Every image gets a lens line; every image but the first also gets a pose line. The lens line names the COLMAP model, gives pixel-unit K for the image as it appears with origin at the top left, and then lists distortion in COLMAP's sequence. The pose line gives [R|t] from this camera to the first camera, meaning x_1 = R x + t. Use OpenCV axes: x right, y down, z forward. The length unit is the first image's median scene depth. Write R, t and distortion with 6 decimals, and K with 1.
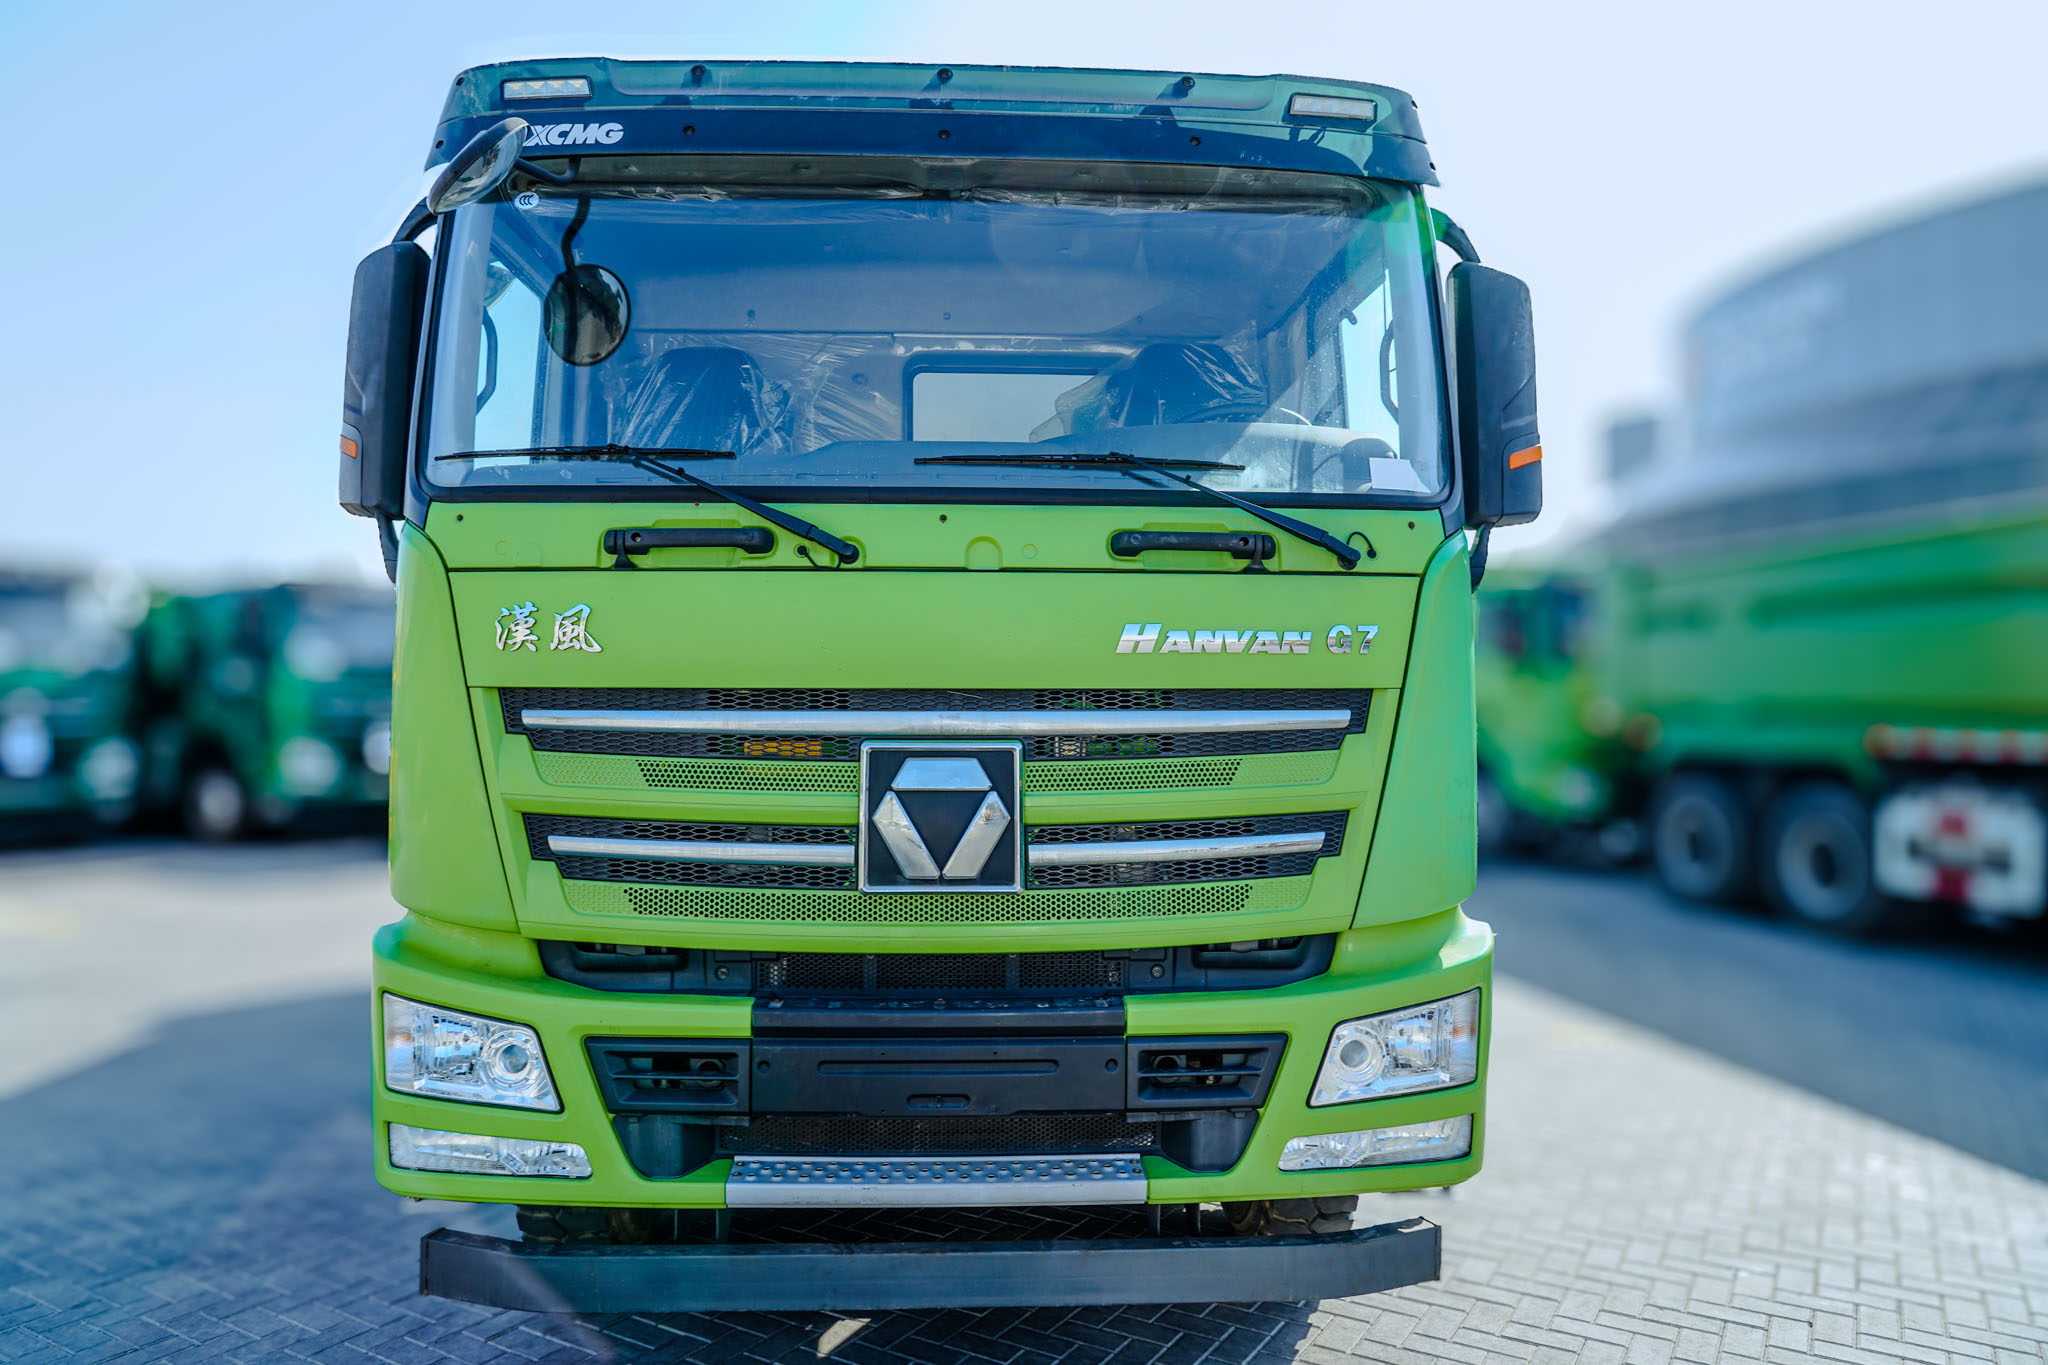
lens RADIAL K [[1339.2, 0, 1024.0], [0, 1339.2, 682.5], [0, 0, 1]] dist [-0.005160, -0.001016]
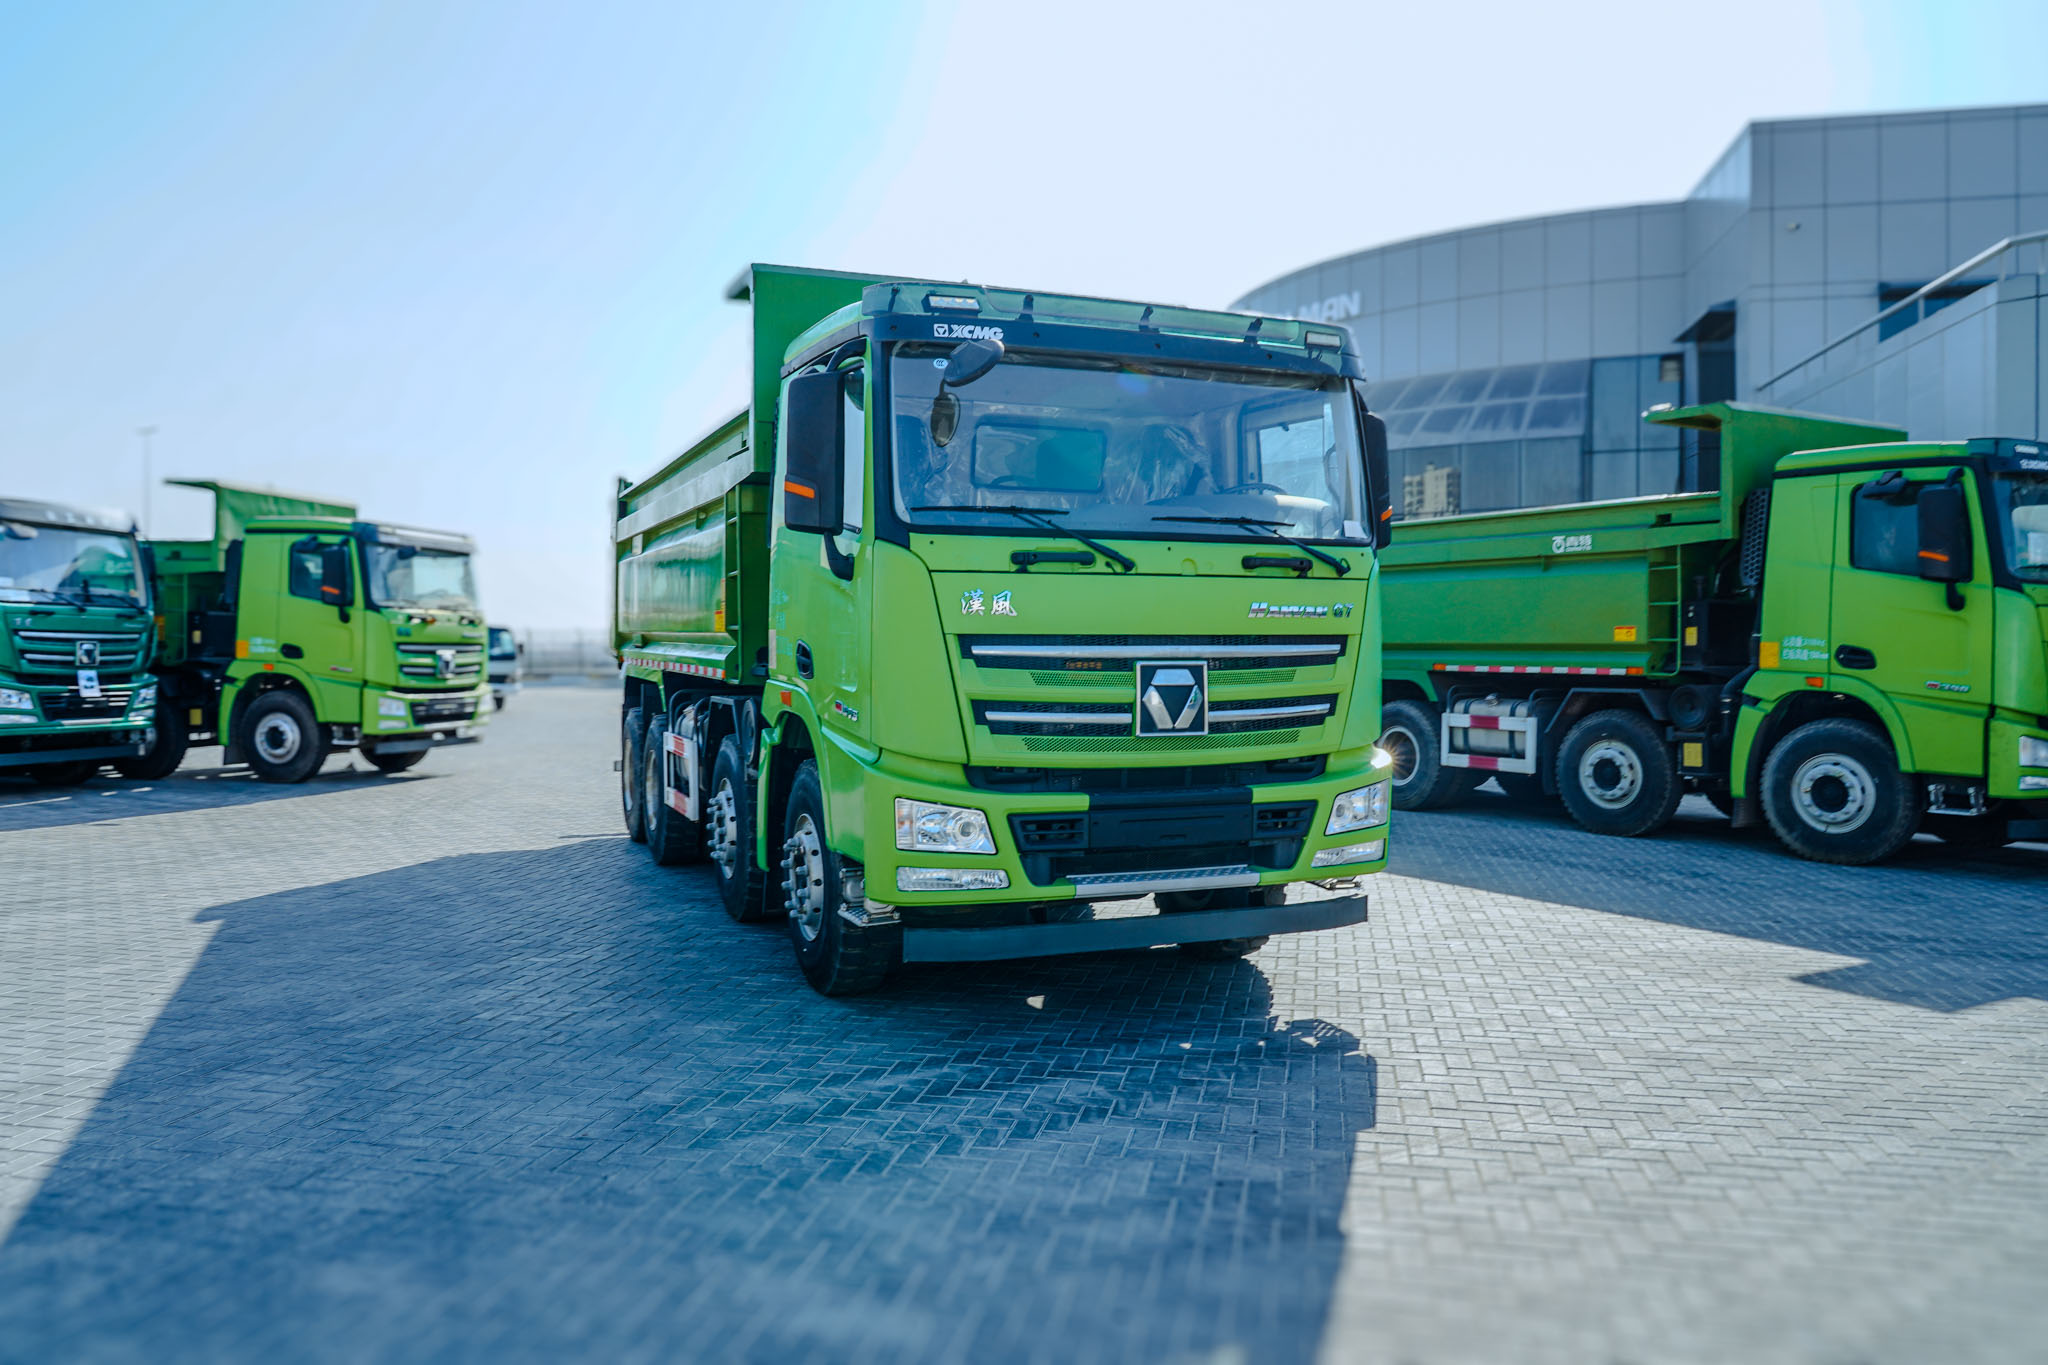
lens RADIAL K [[1426.5, 0, 1024.0], [0, 1426.5, 682.5], [0, 0, 1]] dist [0.000099, -0.000198]
pose [[0.939062, -0.011863, 0.343543, -0.993749], [-0.004261, 0.998926, 0.046140, -0.021243], [-0.343721, -0.044792, 0.938003, -0.920827]]
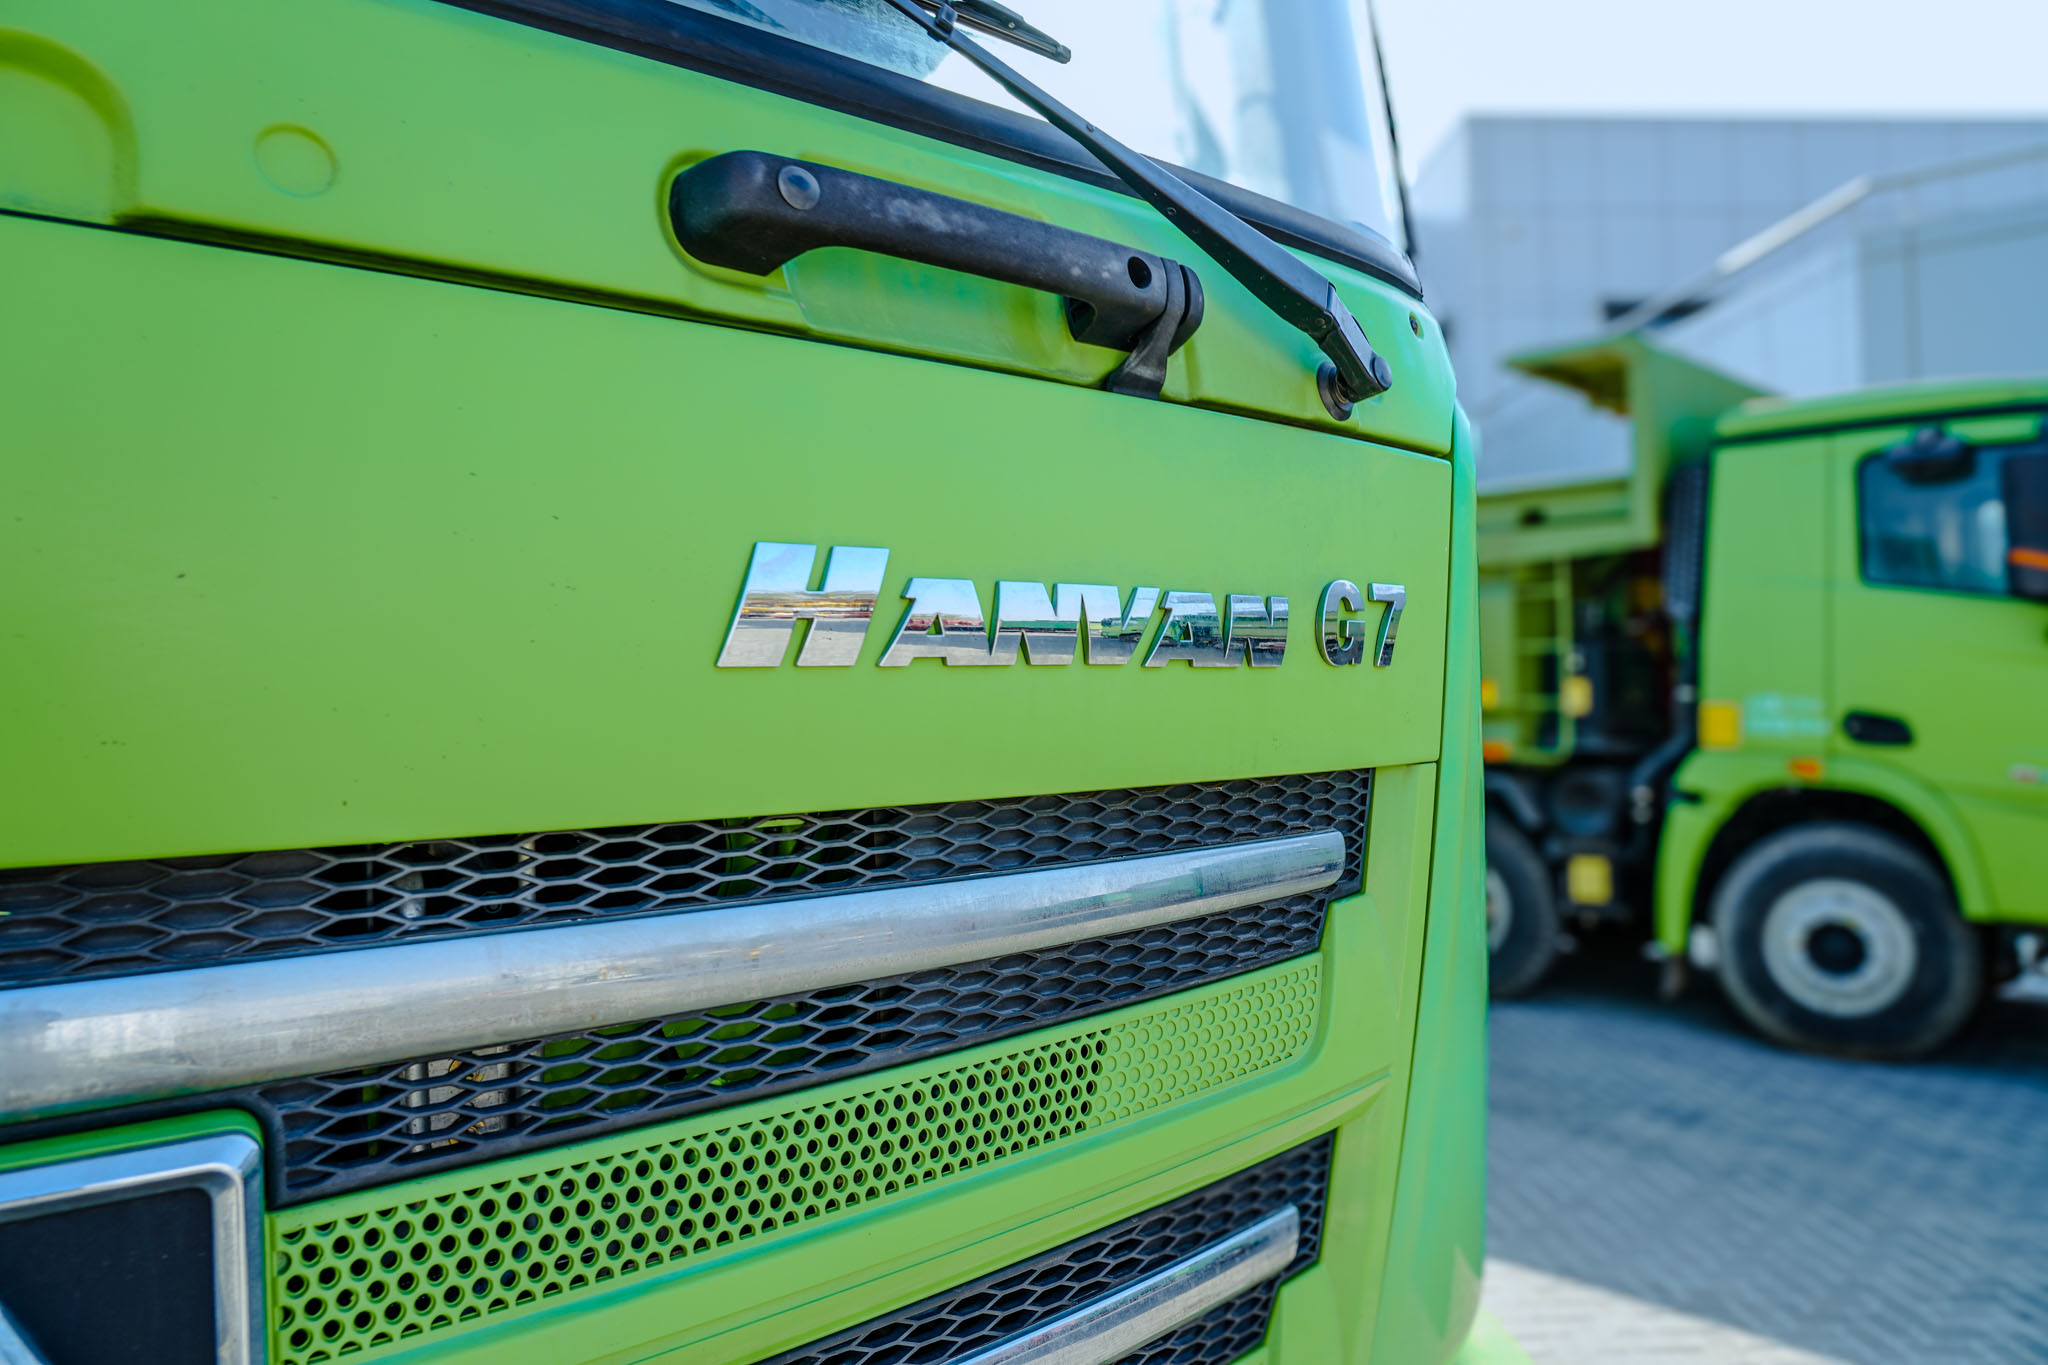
lens RADIAL K [[1398.4, 0, 1024.0], [0, 1398.4, 682.5], [0, 0, 1]] dist [-0.008659, -0.001214]
pose [[0.835018, -0.009156, 0.550147, -0.019373], [0.007605, 0.999958, 0.005099, -0.019760], [-0.550171, -0.000074, 0.835052, 0.766122]]
